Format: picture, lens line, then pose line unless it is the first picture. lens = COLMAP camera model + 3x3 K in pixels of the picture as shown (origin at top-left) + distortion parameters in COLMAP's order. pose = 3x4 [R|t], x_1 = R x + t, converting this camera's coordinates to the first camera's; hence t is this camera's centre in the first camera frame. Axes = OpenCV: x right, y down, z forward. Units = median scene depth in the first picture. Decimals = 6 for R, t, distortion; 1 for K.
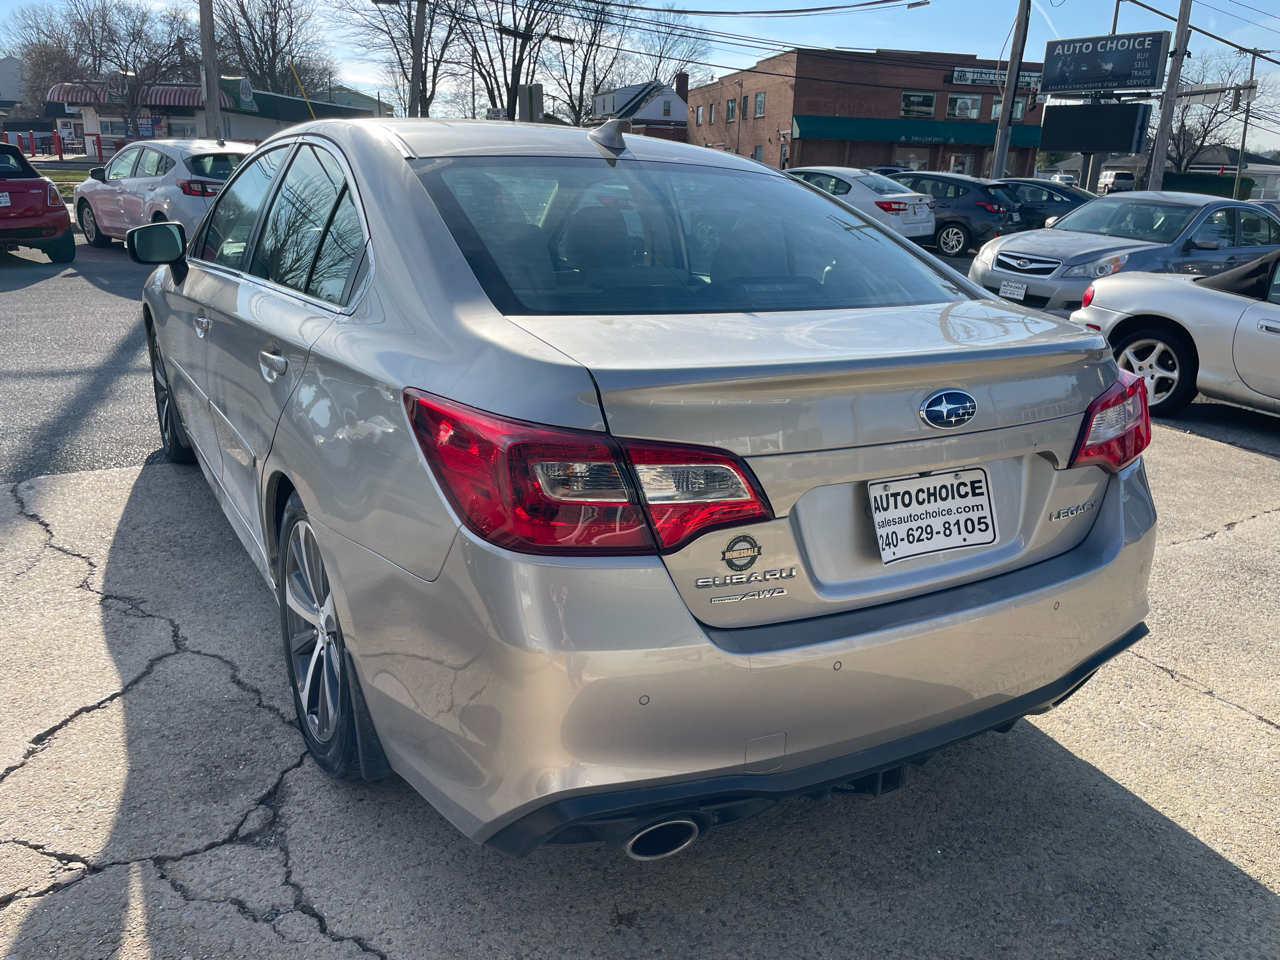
lens RADIAL K [[969.9, 0, 650.4], [0, 969.9, 482.6], [0, 0, 1]] dist [0.096906, -0.132015]
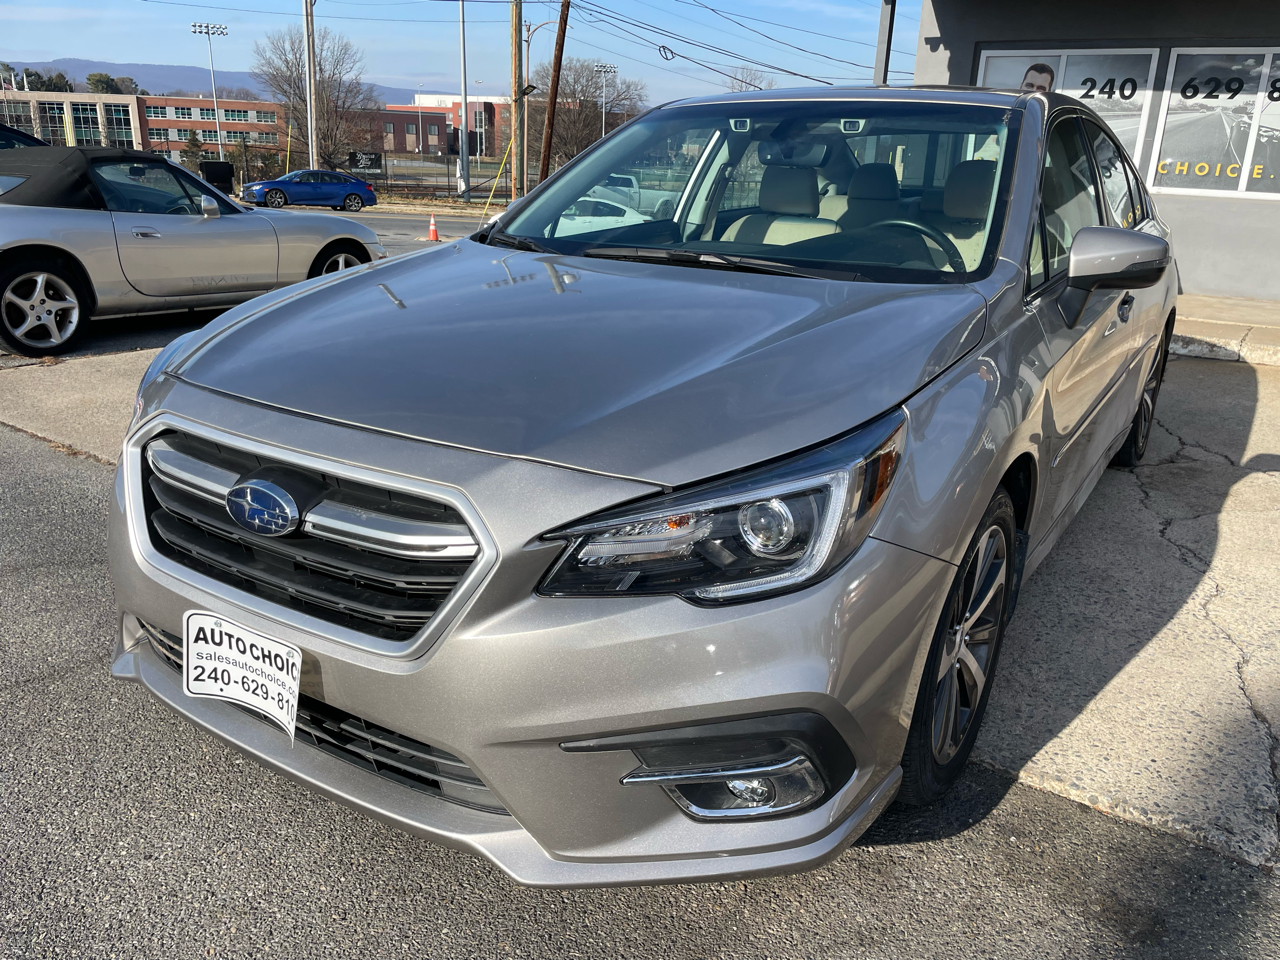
lens RADIAL K [[970.6, 0, 652.5], [0, 970.6, 482.5], [0, 0, 1]] dist [0.089248, -0.119121]
pose [[-0.443900, -0.340141, 0.829010, -0.563354], [0.218999, 0.855919, 0.468447, -0.289164], [-0.868903, 0.389495, -0.305451, 0.896912]]
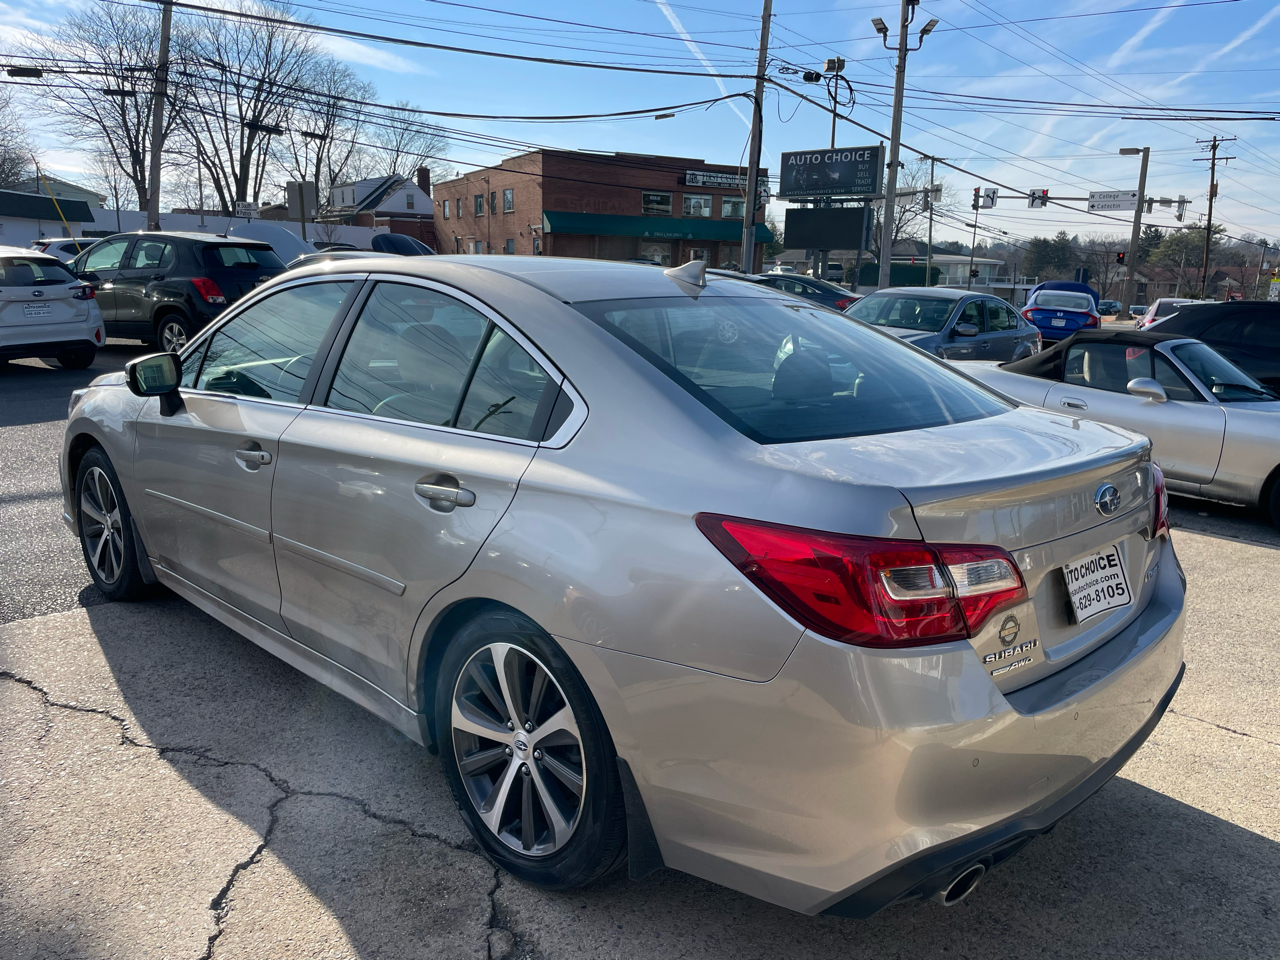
lens RADIAL K [[970.6, 0, 652.5], [0, 970.6, 482.5], [0, 0, 1]] dist [0.089248, -0.119121]
pose [[0.966515, -0.062650, 0.248846, -0.159981], [0.083518, 0.993740, -0.074196, -0.014627], [-0.242640, 0.092495, 0.965697, -0.023151]]
